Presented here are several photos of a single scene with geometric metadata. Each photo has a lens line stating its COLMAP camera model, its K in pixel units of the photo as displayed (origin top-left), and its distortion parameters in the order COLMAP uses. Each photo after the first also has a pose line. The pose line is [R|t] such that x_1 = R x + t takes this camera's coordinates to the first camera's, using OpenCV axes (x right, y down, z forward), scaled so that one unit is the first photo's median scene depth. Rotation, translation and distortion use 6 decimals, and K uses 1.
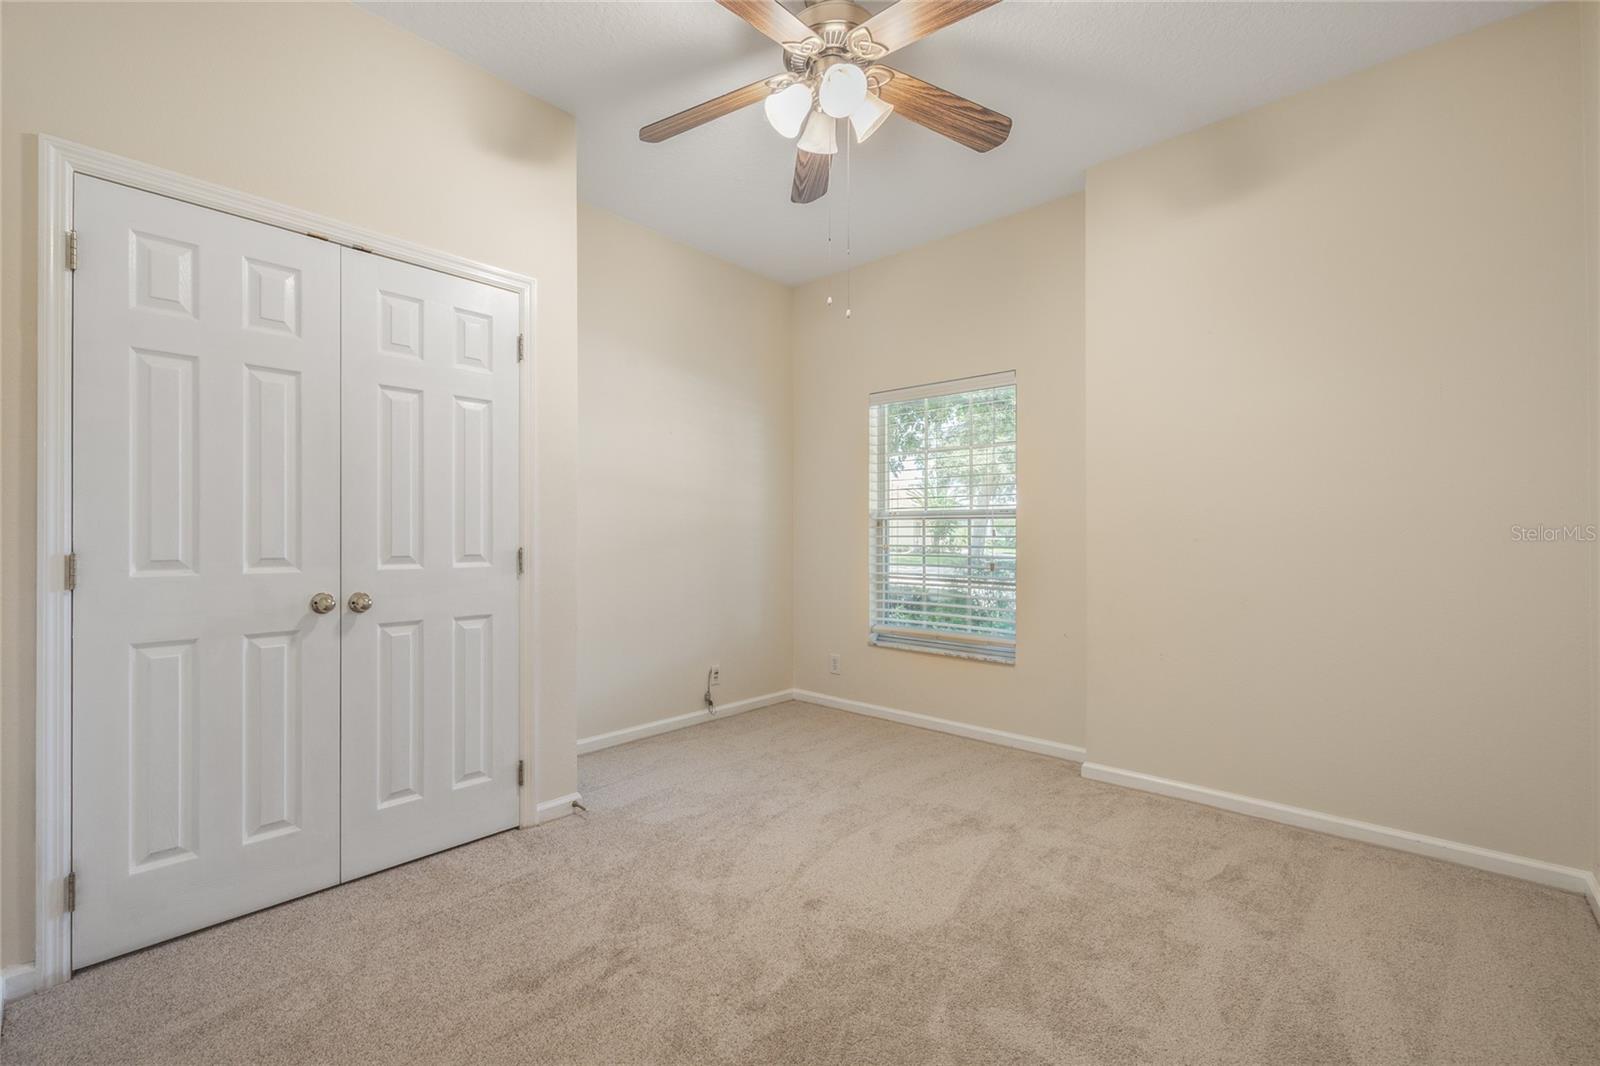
lens RADIAL K [[615.6, 0, 800.0], [0, 615.6, 533.0], [0, 0, 1]] dist [0.000341, 0.000090]
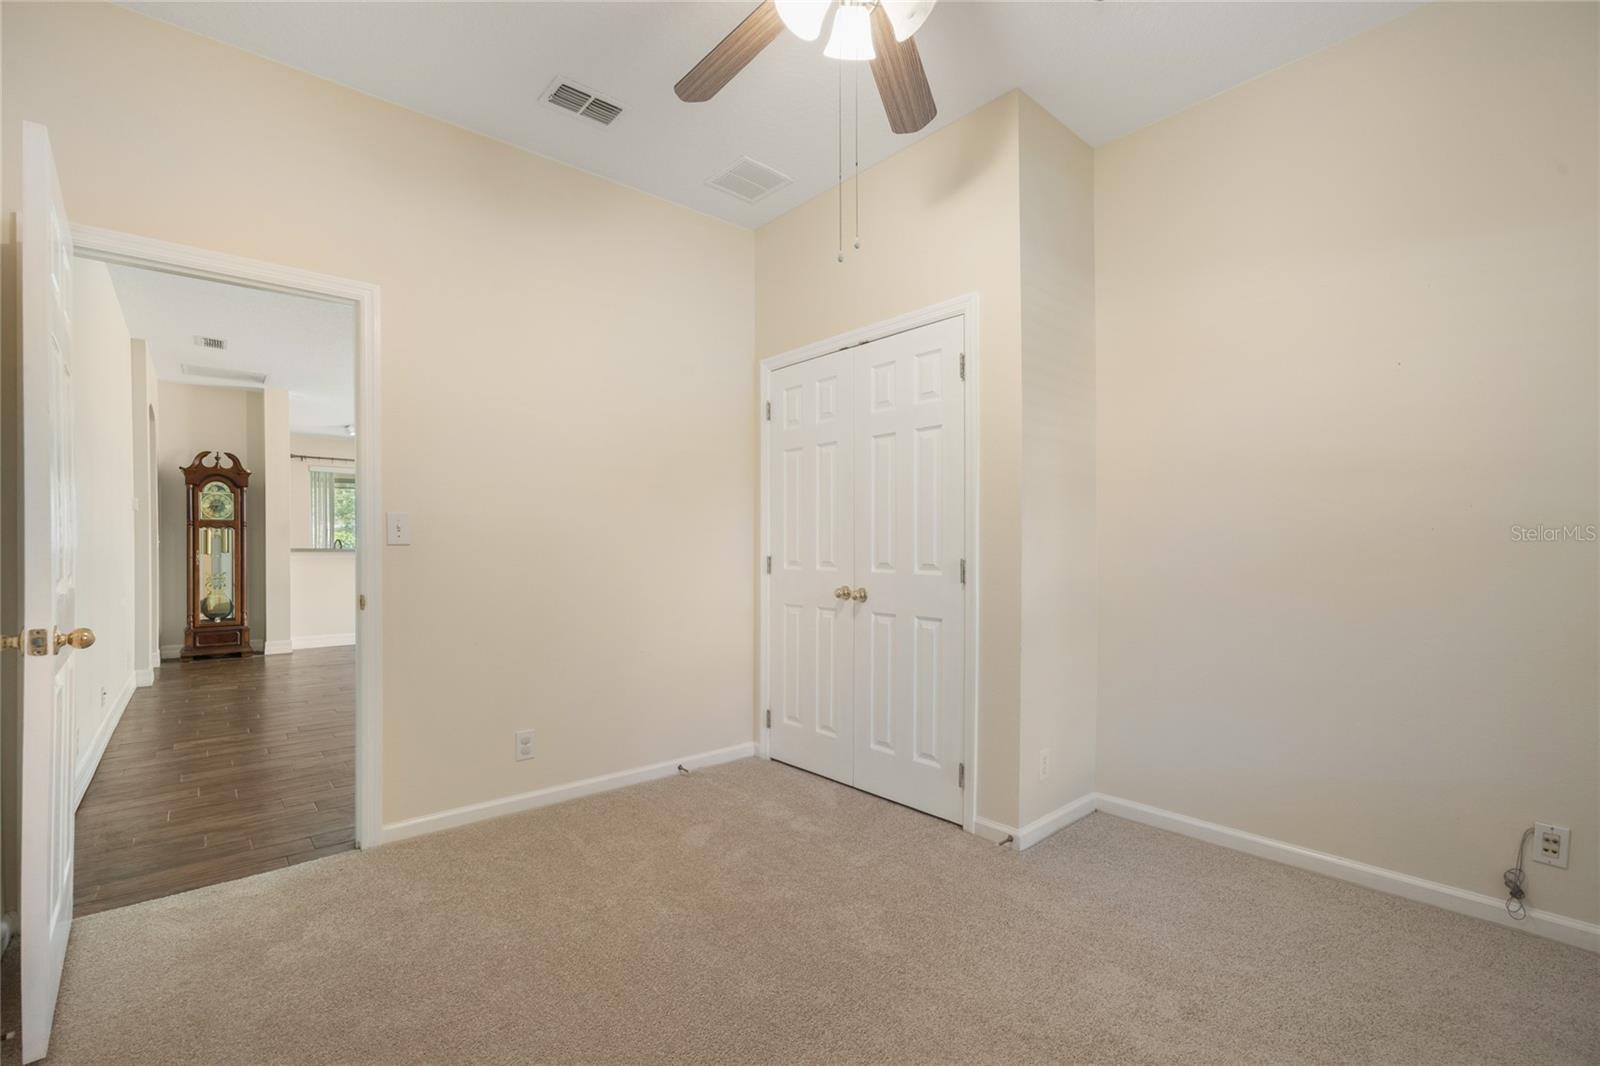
lens RADIAL K [[747.5, 0, 794.0], [0, 747.5, 551.2], [0, 0, 1]] dist [-0.001184, -0.000286]
pose [[-0.090392, 0.002500, -0.995903, 1.009677], [0.003541, 0.999991, 0.002189, 0.009066], [0.995900, -0.003329, -0.090400, 1.008184]]
